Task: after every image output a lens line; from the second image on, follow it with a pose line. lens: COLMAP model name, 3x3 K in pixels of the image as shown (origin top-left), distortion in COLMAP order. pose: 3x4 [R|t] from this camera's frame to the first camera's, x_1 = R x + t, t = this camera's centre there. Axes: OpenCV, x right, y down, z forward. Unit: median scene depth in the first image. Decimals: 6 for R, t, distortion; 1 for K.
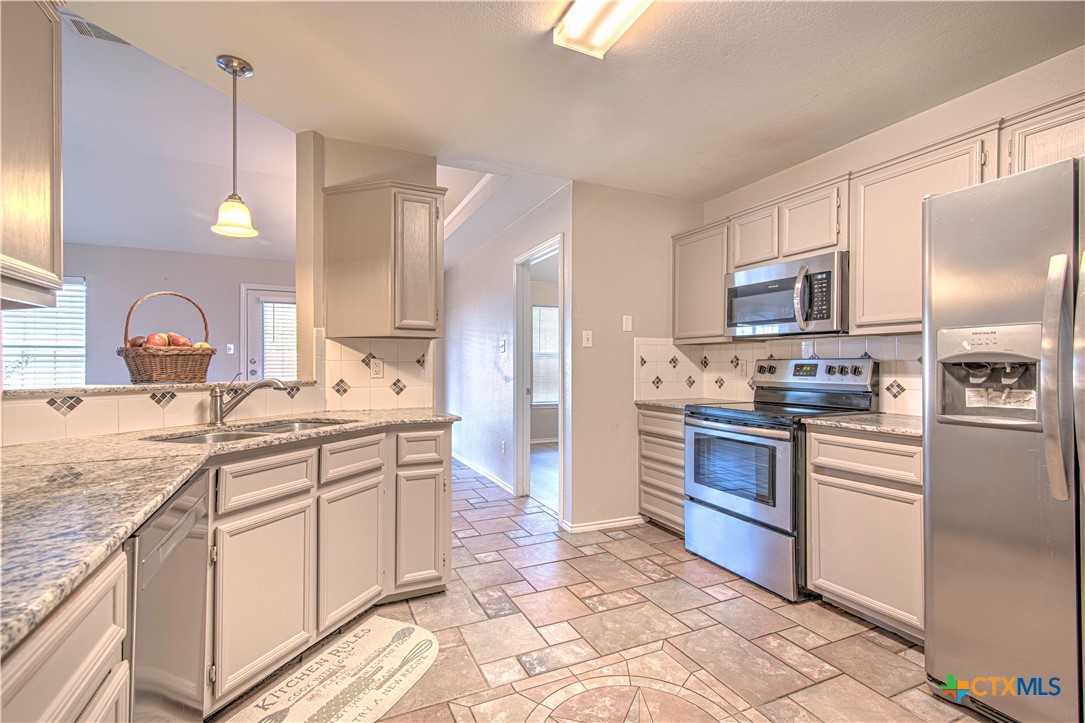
lens RADIAL K [[496.5, 0, 545.7], [0, 496.5, 364.3], [0, 0, 1]] dist [0.014262, -0.000749]
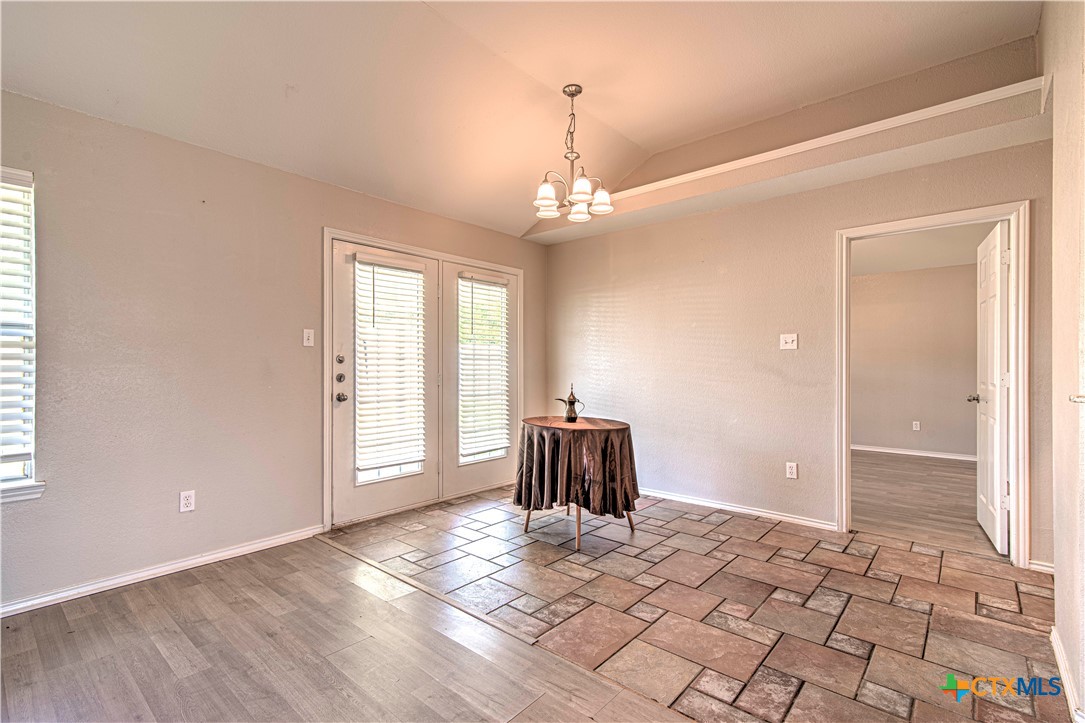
lens RADIAL K [[505.9, 0, 545.3], [0, 505.9, 364.5], [0, 0, 1]] dist [0.012419, -0.000670]
pose [[0.912661, 0.000988, 0.408716, -1.464954], [-0.000759, 0.999999, -0.000723, -0.000123], [-0.408717, 0.000350, 0.912661, 0.821959]]
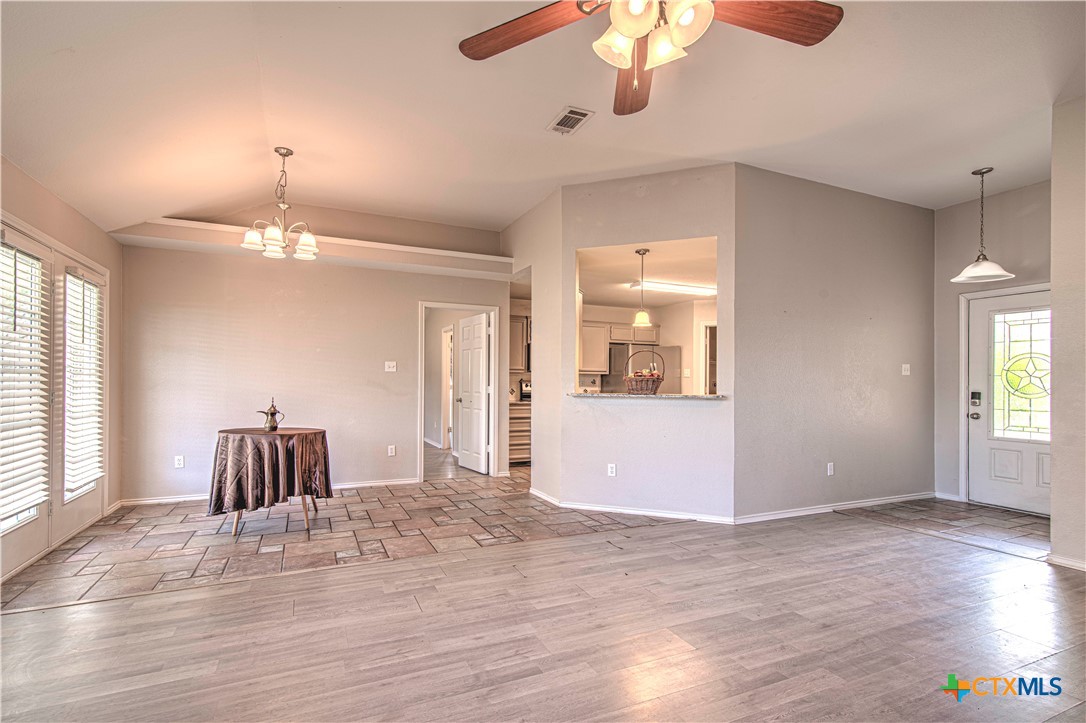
lens RADIAL K [[491.6, 0, 535.5], [0, 491.6, 375.9], [0, 0, 1]] dist [0.000712, 0.000052]
pose [[0.017368, 0.014667, 0.999742, -2.437832], [-0.007045, 0.999869, -0.014547, -0.000253], [-0.999824, -0.006791, 0.017470, 1.216411]]
